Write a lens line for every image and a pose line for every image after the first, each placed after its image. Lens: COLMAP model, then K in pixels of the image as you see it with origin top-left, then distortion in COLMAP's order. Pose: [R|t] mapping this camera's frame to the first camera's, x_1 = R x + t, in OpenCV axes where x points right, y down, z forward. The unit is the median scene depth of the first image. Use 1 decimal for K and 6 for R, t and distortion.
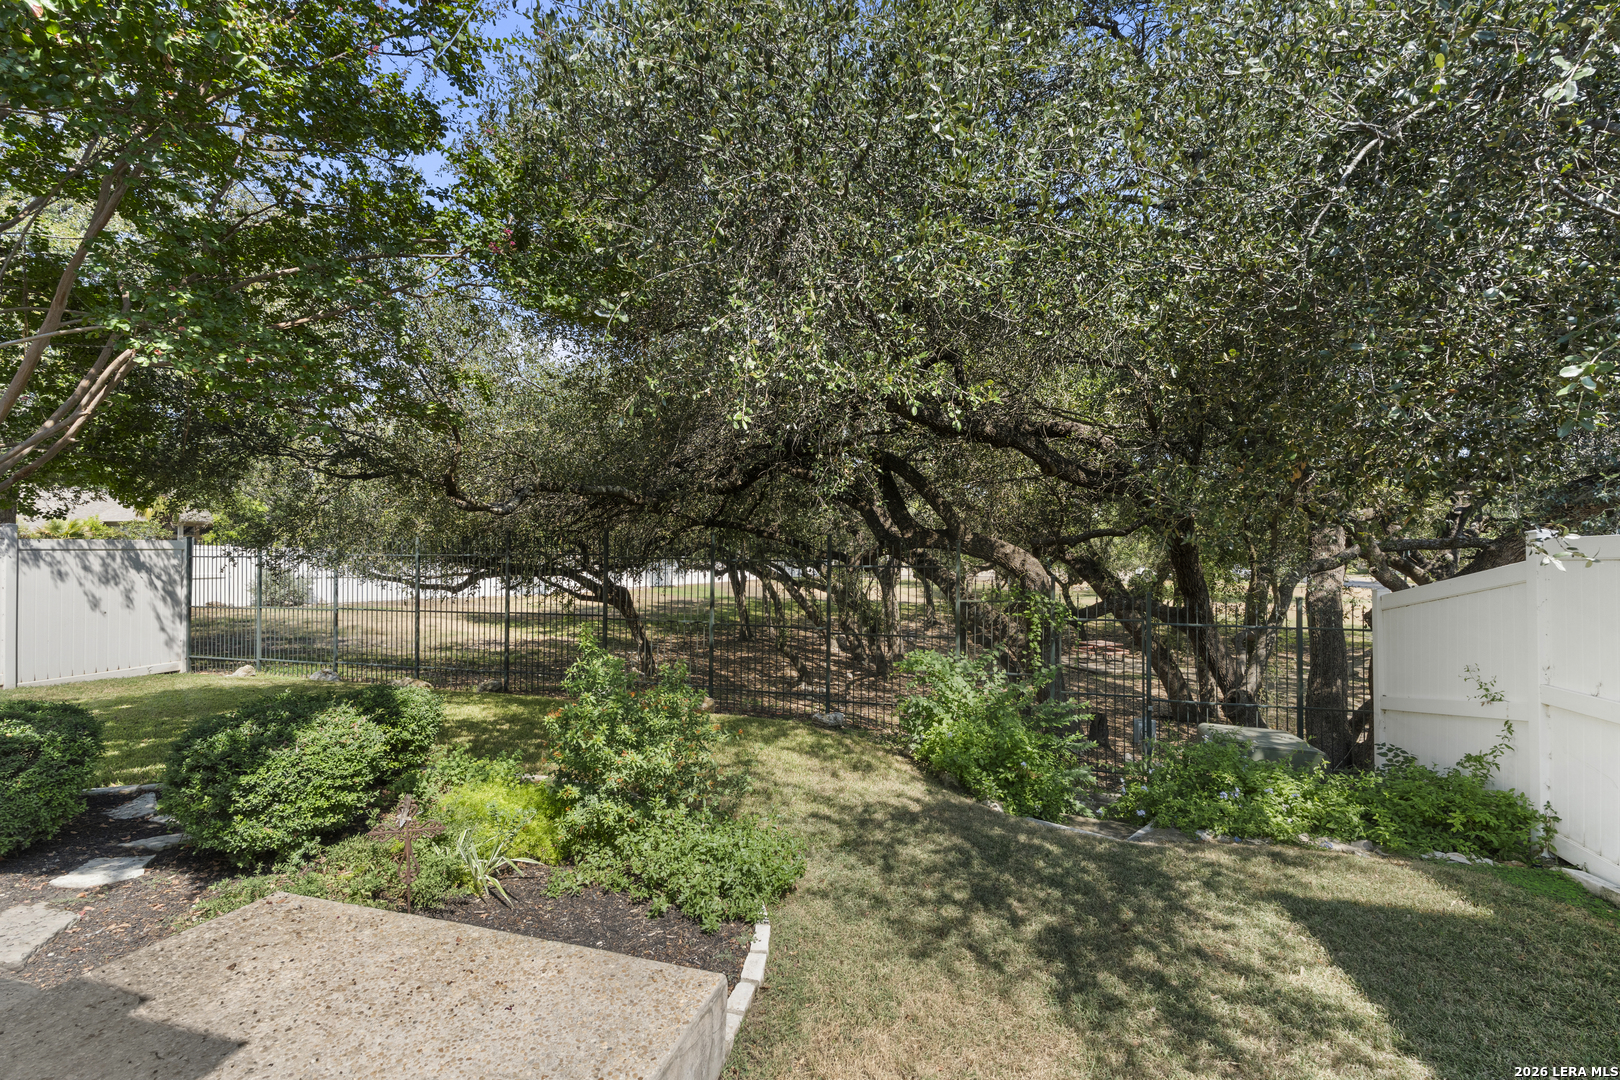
lens RADIAL K [[711.3, 0, 809.2], [0, 711.3, 538.4], [0, 0, 1]] dist [-0.004442, -0.000029]
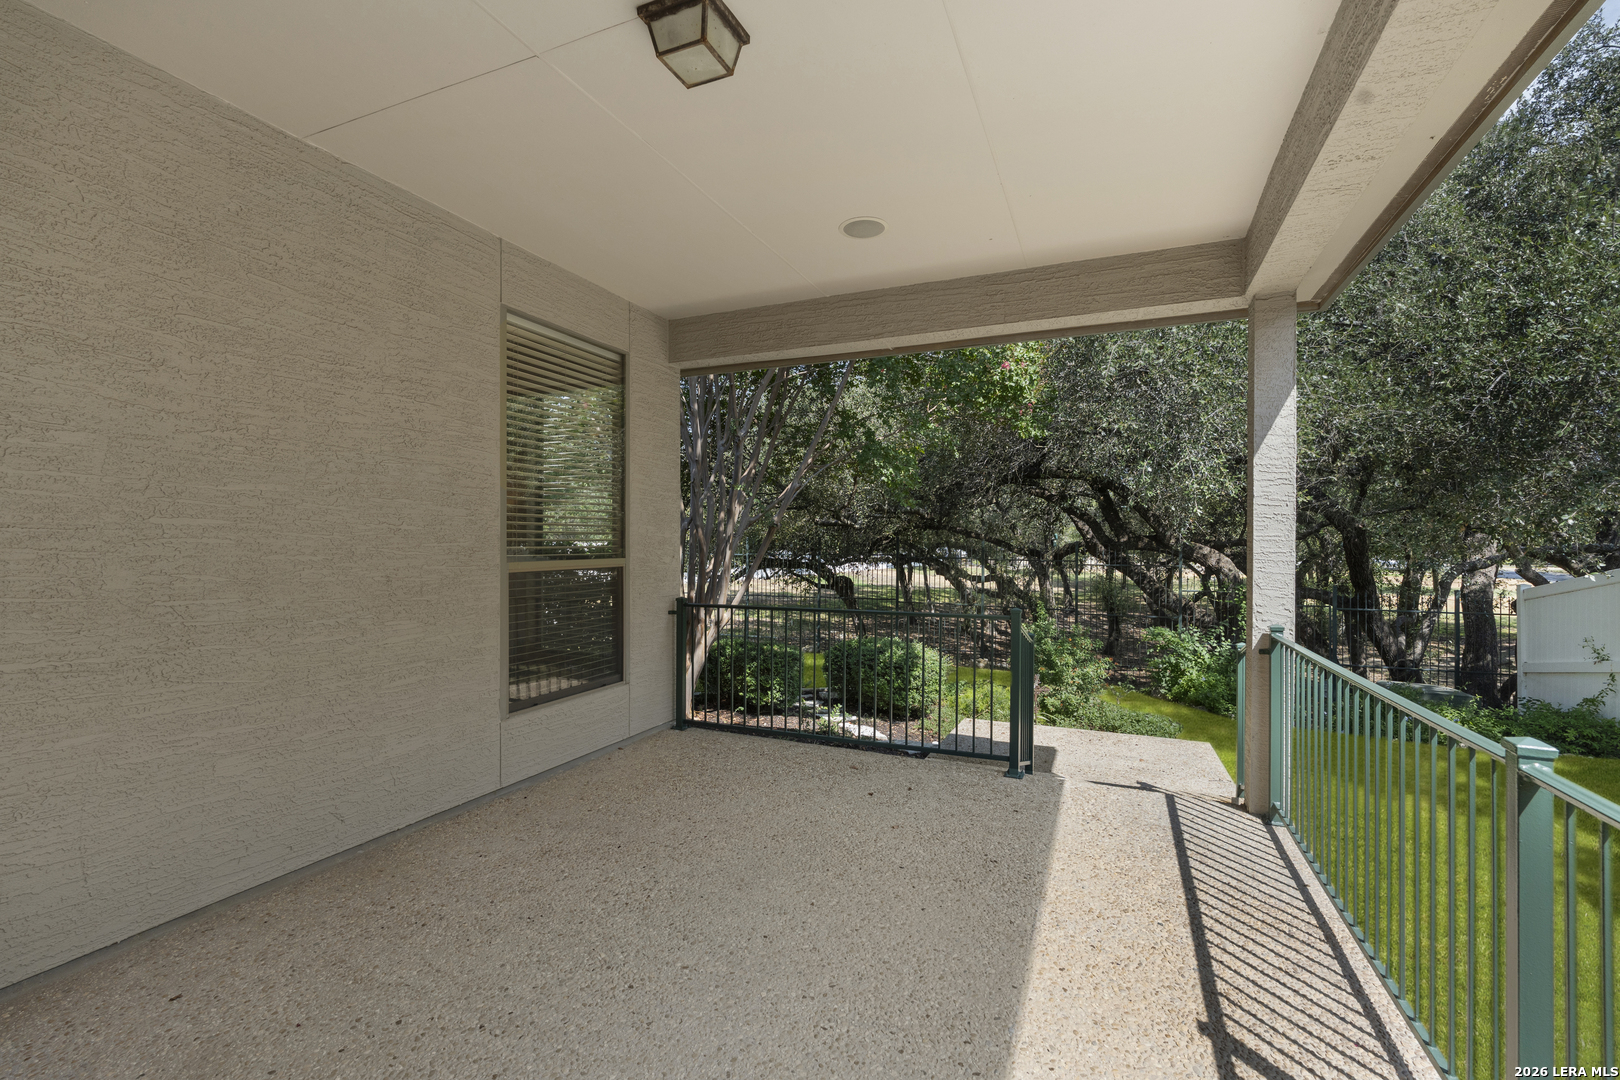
lens RADIAL K [[711.3, 0, 809.2], [0, 711.3, 543.7], [0, 0, 1]] dist [-0.004442, -0.000029]
pose [[0.992463, 0.000974, -0.122543, -0.289532], [0.002204, 0.999665, 0.025799, -0.033471], [0.122527, -0.025874, 0.992128, -0.382355]]
